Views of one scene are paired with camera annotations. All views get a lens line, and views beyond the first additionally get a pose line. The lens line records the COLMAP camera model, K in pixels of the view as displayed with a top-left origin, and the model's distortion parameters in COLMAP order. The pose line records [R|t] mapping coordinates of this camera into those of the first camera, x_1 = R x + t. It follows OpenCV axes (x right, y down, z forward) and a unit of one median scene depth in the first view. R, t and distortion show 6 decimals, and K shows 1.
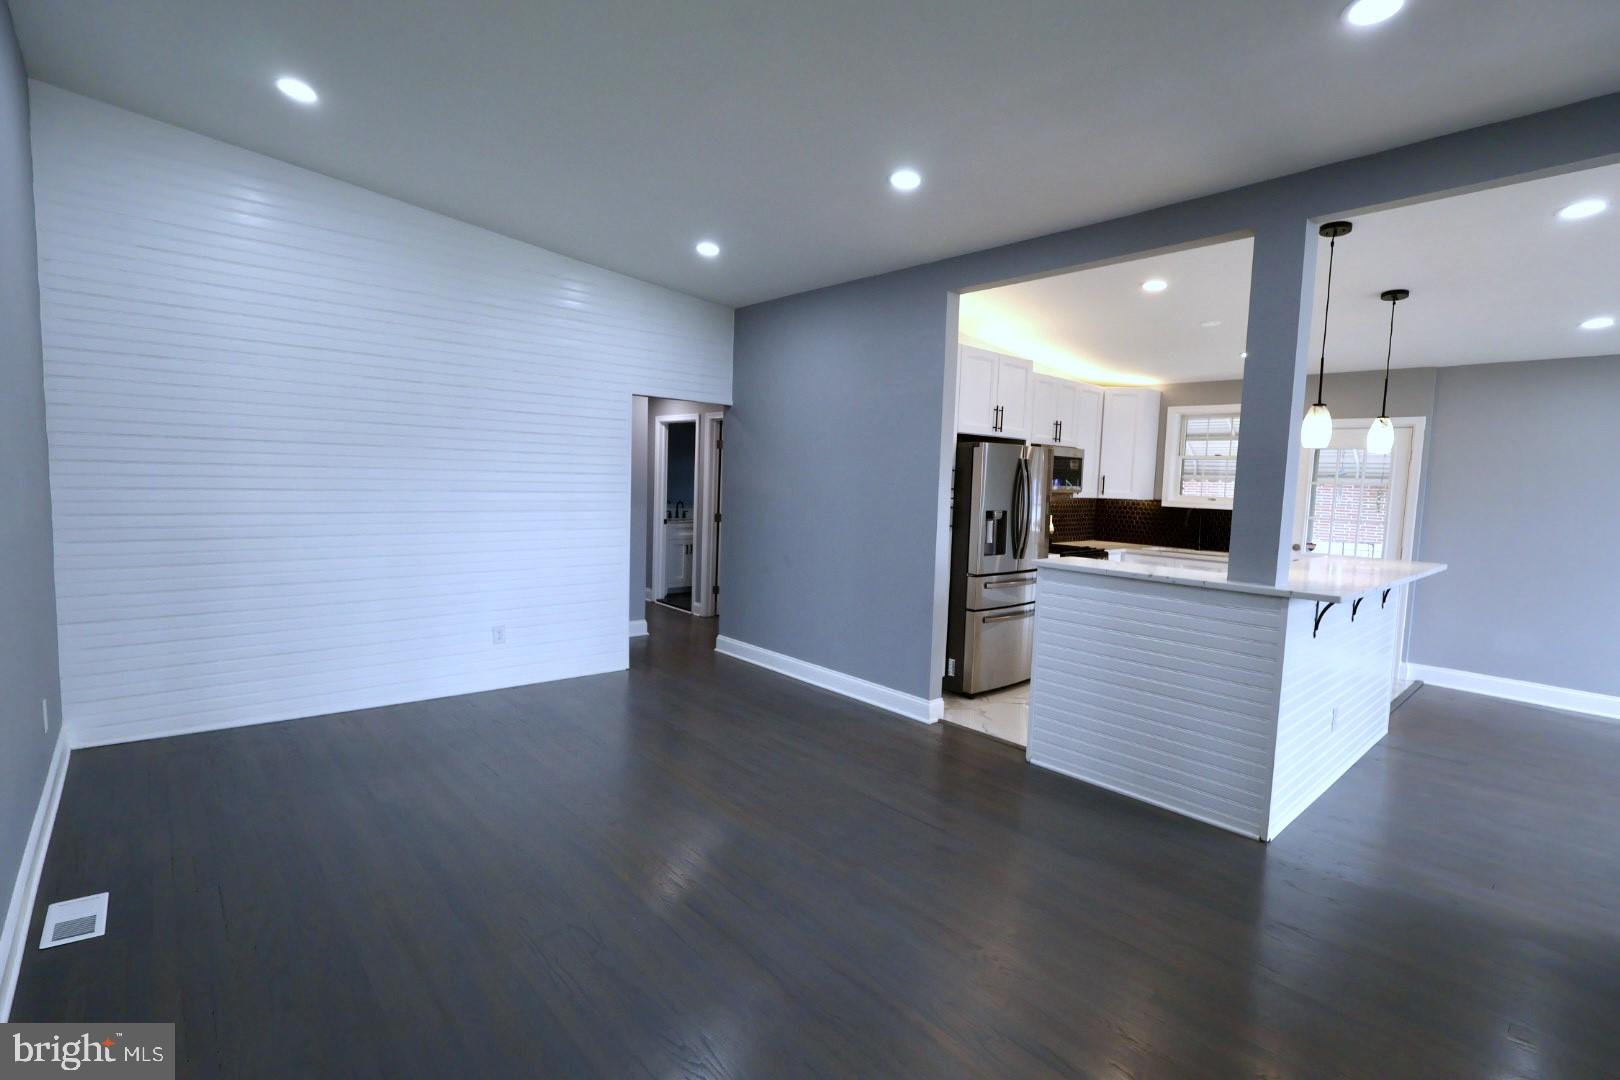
lens RADIAL K [[751.0, 0, 812.7], [0, 751.0, 535.1], [0, 0, 1]] dist [-0.002087, 0.002701]
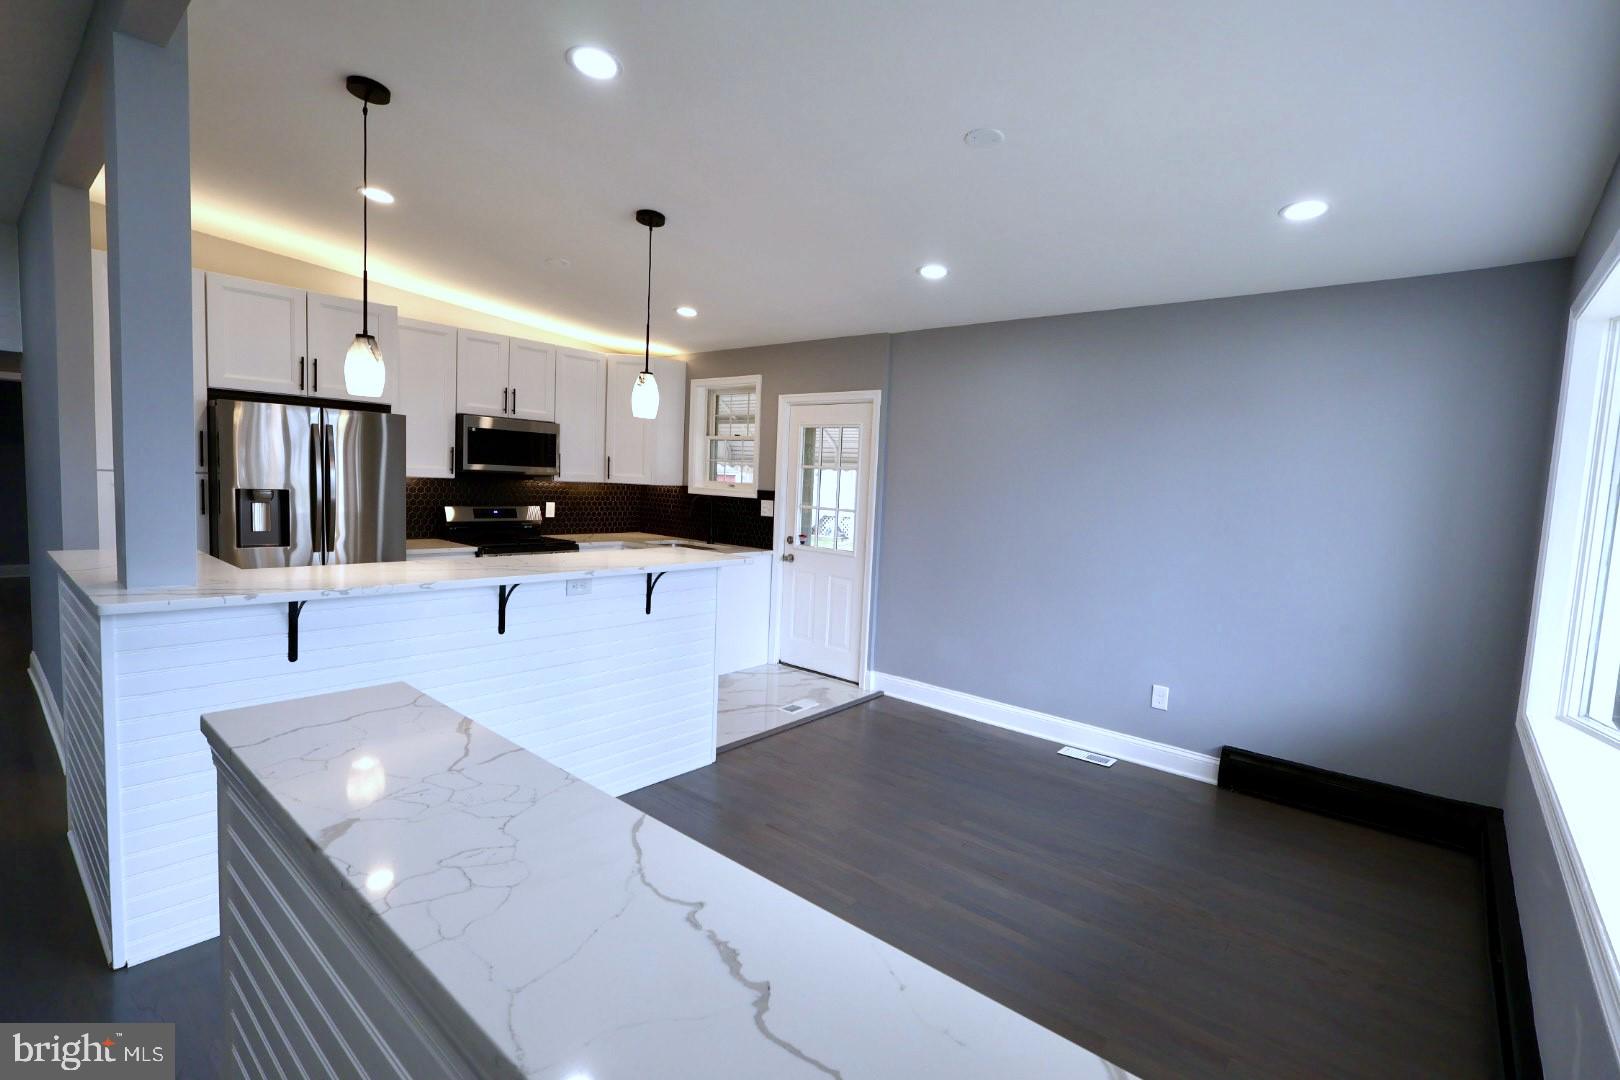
lens RADIAL K [[751.0, 0, 807.9], [0, 751.0, 540.1], [0, 0, 1]] dist [-0.002087, 0.002701]
pose [[0.993127, 0.004744, 0.116948, 0.552308], [-0.005762, 0.999948, 0.008367, 0.008913], [-0.116902, -0.008984, 0.993103, 0.122492]]
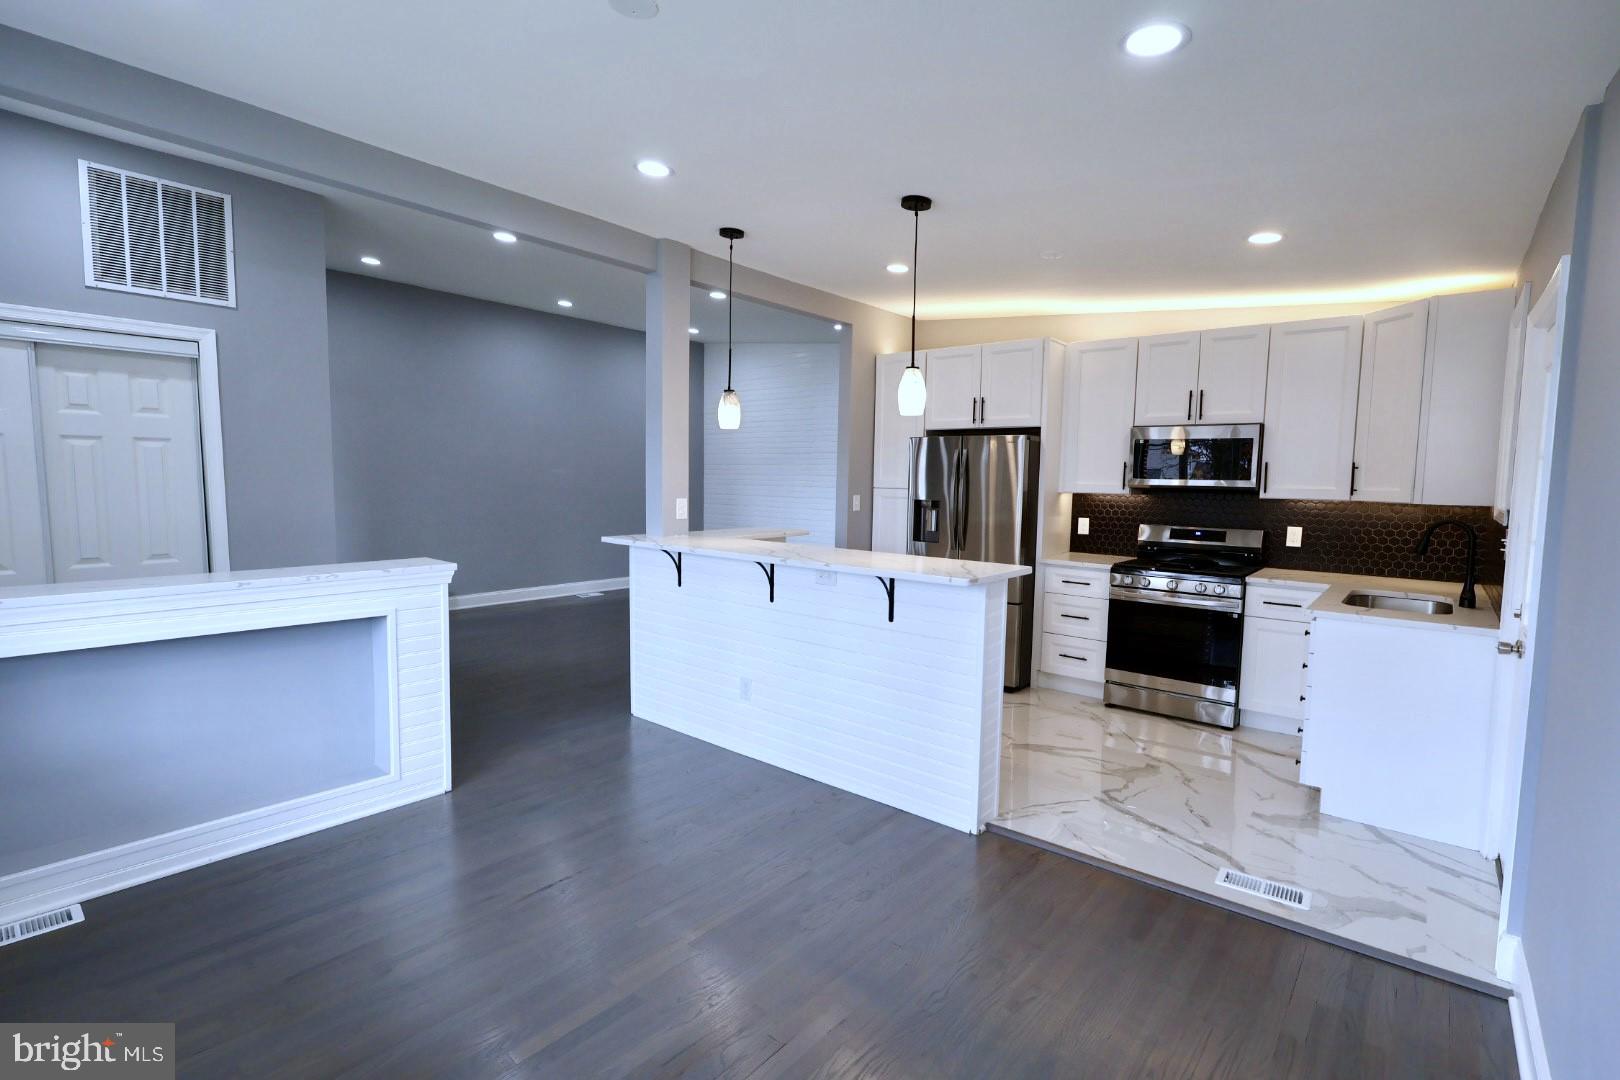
lens RADIAL K [[751.0, 0, 808.1], [0, 751.0, 541.6], [0, 0, 1]] dist [-0.002087, 0.002701]
pose [[0.129132, 0.060545, -0.989777, 0.990504], [-0.092687, 0.994502, 0.048741, -0.006658], [0.987286, 0.085445, 0.134034, 0.534279]]
